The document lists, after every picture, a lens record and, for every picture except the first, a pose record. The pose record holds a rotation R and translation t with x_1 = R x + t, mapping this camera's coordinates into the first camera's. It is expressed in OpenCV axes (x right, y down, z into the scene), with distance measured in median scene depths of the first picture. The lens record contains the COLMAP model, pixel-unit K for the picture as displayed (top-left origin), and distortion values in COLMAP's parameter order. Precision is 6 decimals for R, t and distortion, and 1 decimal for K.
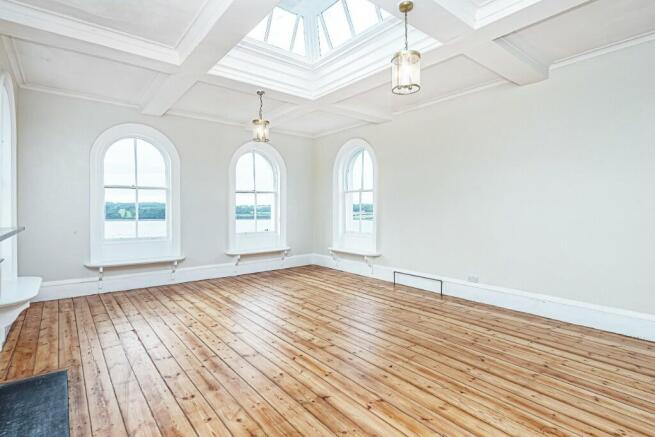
lens RADIAL K [[345.7, 0, 326.5], [0, 345.7, 208.6], [0, 0, 1]] dist [0.021582, -0.000981]
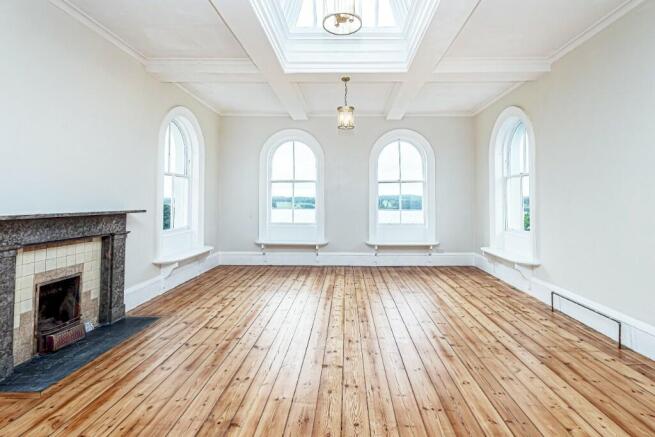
lens RADIAL K [[324.8, 0, 328.6], [0, 324.8, 189.3], [0, 0, 1]] dist [0.012160, -0.000450]
pose [[0.757668, -0.019498, -0.652349, 0.292223], [-0.002142, 0.999474, -0.032361, 0.003633], [0.652637, 0.025916, 0.757227, 0.232274]]
